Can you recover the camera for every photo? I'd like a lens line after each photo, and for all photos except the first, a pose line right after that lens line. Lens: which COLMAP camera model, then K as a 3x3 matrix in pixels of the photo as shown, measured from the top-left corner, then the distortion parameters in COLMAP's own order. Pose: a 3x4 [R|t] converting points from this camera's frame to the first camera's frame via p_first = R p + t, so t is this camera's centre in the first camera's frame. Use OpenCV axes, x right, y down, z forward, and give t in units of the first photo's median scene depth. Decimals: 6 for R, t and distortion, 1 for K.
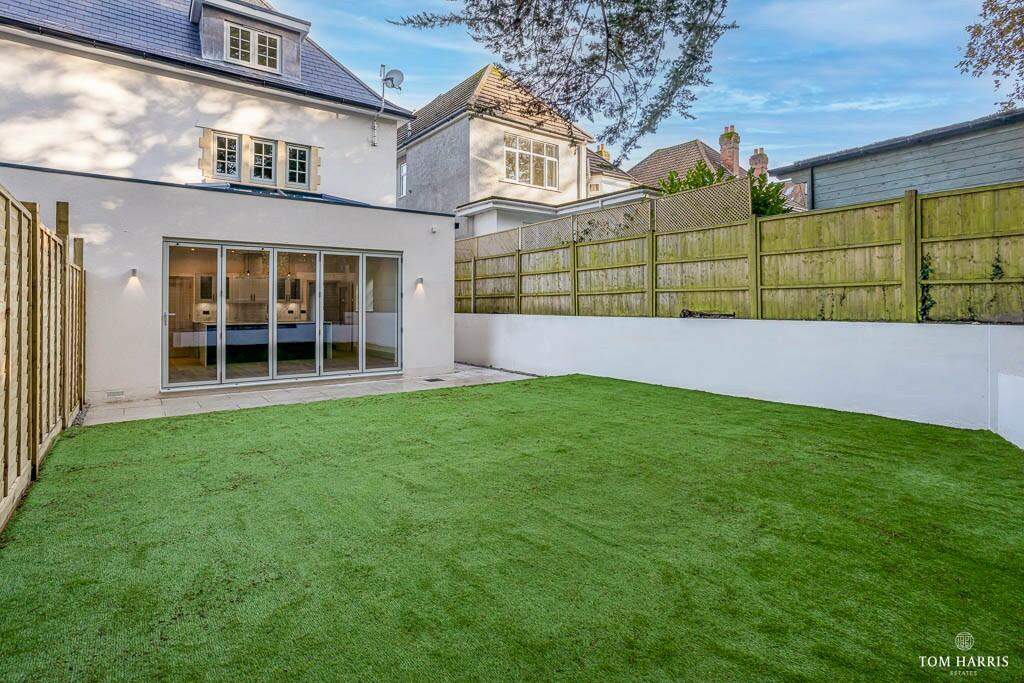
lens RADIAL K [[519.5, 0, 514.5], [0, 519.5, 320.9], [0, 0, 1]] dist [-0.077150, 0.051027]
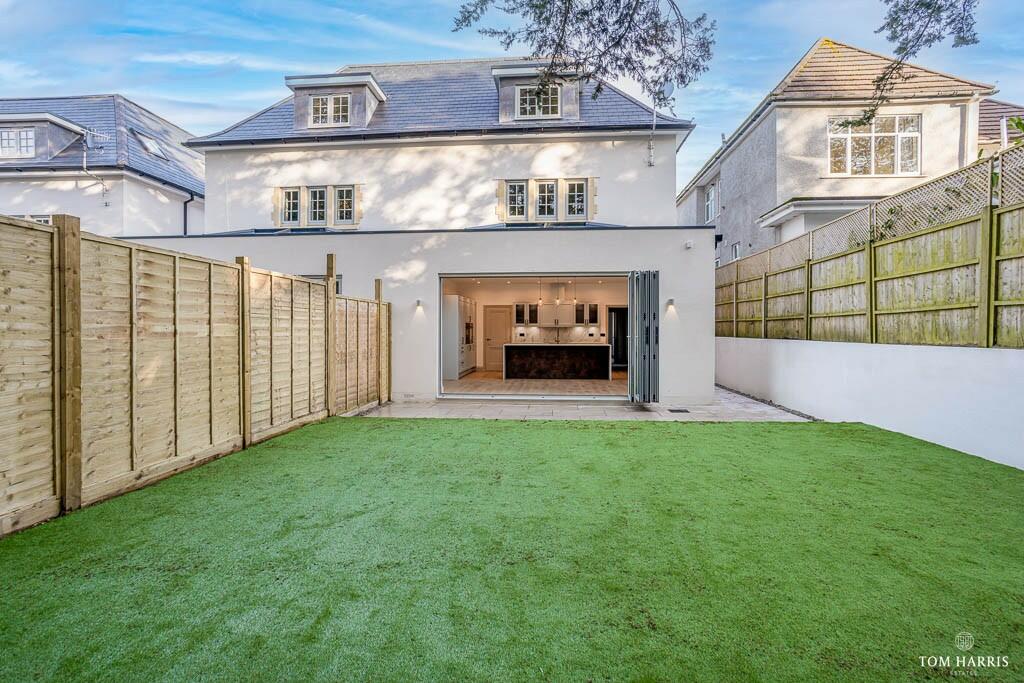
lens RADIAL K [[495.7, 0, 512.0], [0, 495.7, 341.5], [0, 0, 1]] dist [-0.062532, 0.043099]
pose [[0.752318, 0.015914, -0.658608, 0.166856], [-0.019926, 0.999800, 0.001397, -0.002854], [0.658499, 0.012072, 0.752485, 0.141512]]
